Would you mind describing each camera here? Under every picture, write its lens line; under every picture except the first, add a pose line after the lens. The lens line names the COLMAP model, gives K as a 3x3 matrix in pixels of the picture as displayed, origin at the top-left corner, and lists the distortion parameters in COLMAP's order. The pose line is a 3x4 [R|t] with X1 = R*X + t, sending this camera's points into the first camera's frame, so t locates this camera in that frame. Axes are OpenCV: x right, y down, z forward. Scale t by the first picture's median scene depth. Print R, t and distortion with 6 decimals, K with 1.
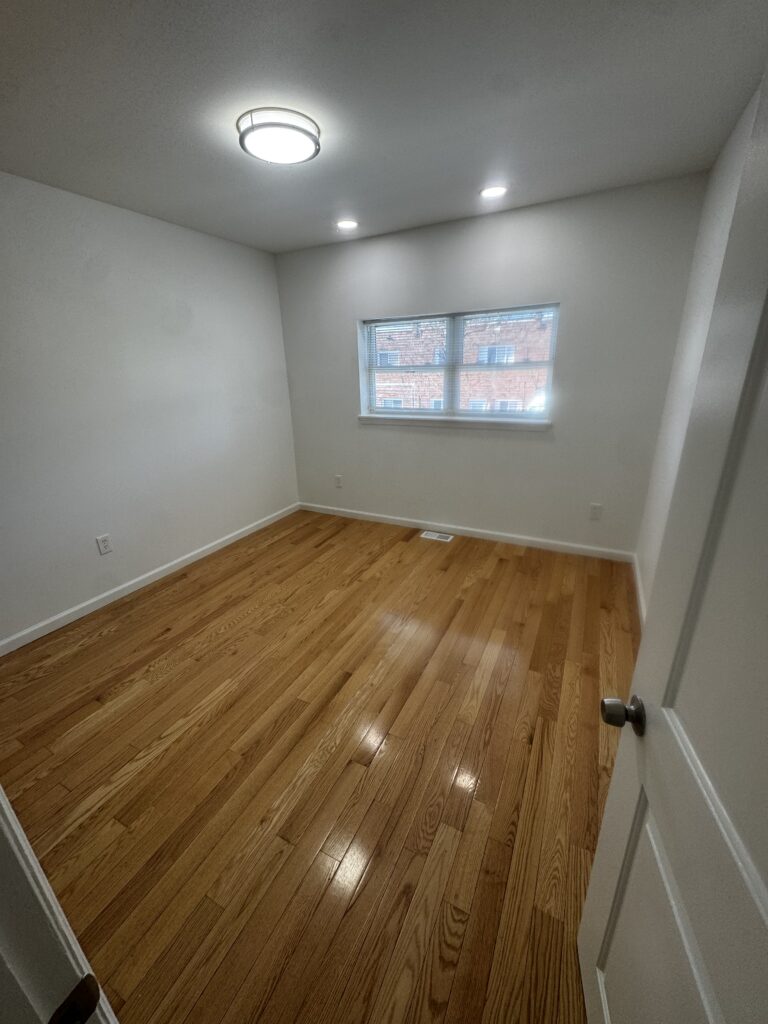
lens RADIAL K [[409.3, 0, 382.8], [0, 409.3, 512.1], [0, 0, 1]] dist [-0.004001, 0.000360]
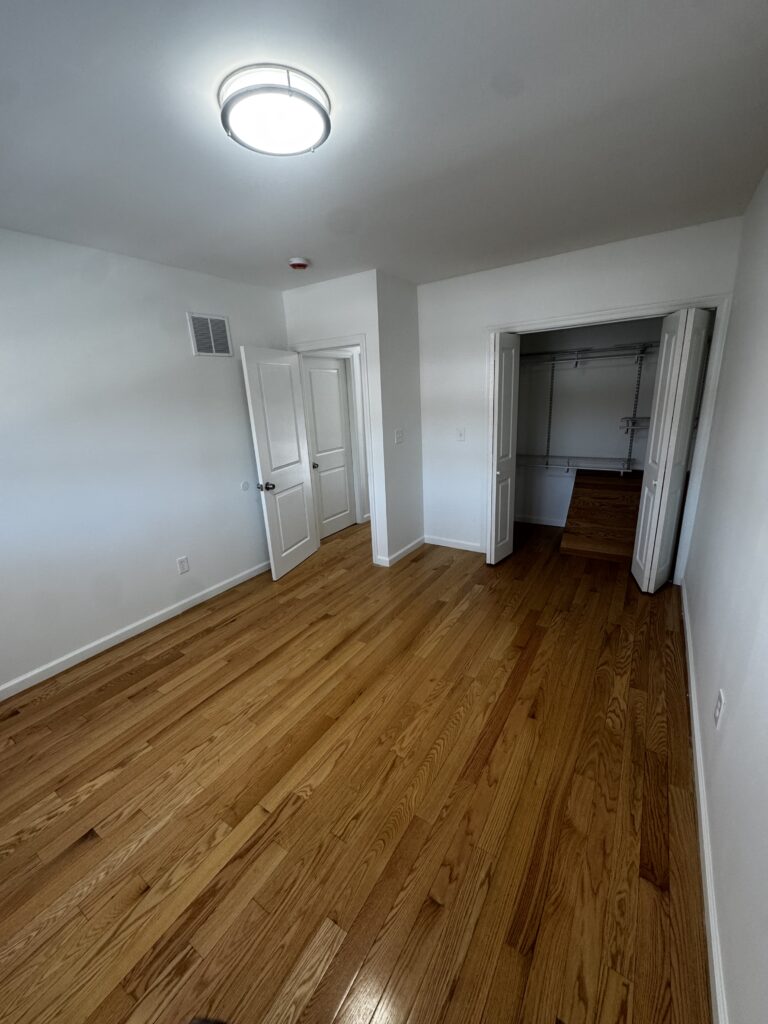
lens RADIAL K [[409.3, 0, 383.4], [0, 409.3, 512.6], [0, 0, 1]] dist [-0.004001, 0.000360]
pose [[-0.991162, 0.047668, 0.123796, -0.336561], [0.111585, 0.804258, 0.583710, -0.501185], [-0.071740, 0.592365, -0.802469, 1.348741]]
